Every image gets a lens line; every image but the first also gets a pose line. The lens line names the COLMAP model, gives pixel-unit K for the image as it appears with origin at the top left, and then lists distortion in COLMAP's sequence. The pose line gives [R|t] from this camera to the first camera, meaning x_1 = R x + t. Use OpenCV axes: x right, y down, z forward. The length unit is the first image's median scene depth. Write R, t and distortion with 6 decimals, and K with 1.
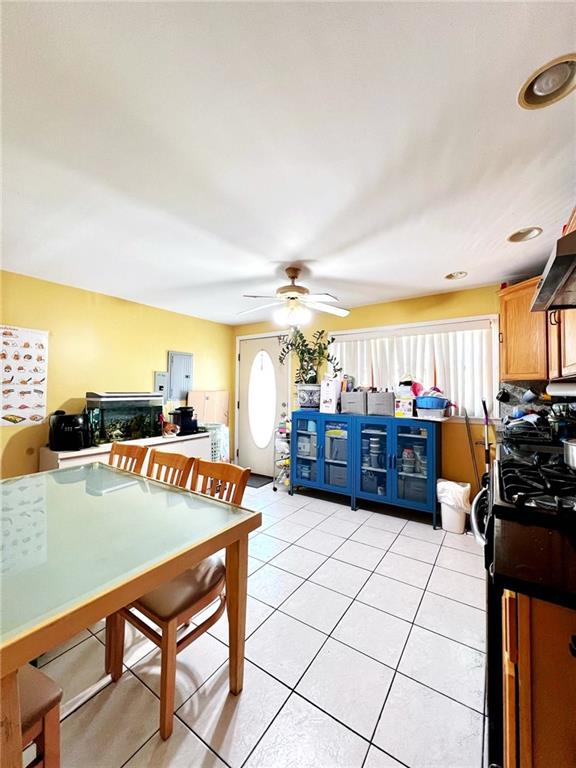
lens RADIAL K [[305.9, 0, 289.8], [0, 305.9, 381.7], [0, 0, 1]] dist [-0.002679, 0.000213]
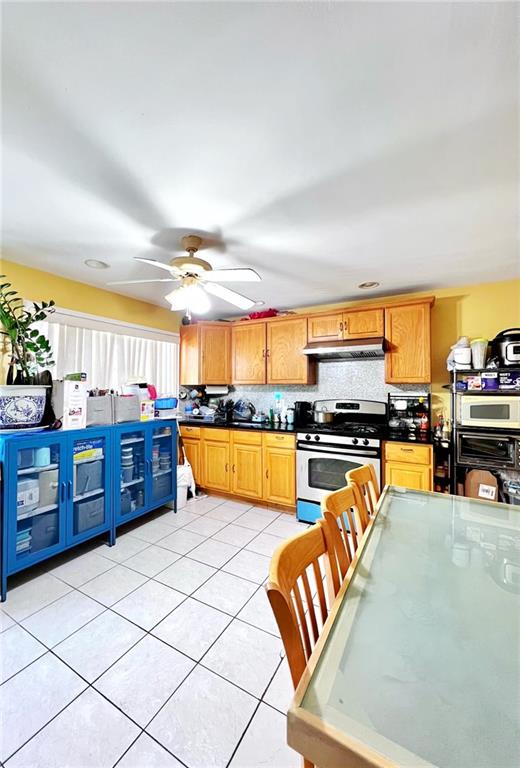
lens RADIAL K [[286.1, 0, 257.2], [0, 286.1, 386.3], [0, 0, 1]] dist [-0.001015, -0.000029]
pose [[-0.055557, -0.003812, 0.998448, -0.562465], [-0.028390, 0.999594, 0.002237, -0.004242], [-0.998052, -0.028221, -0.055642, 0.689132]]
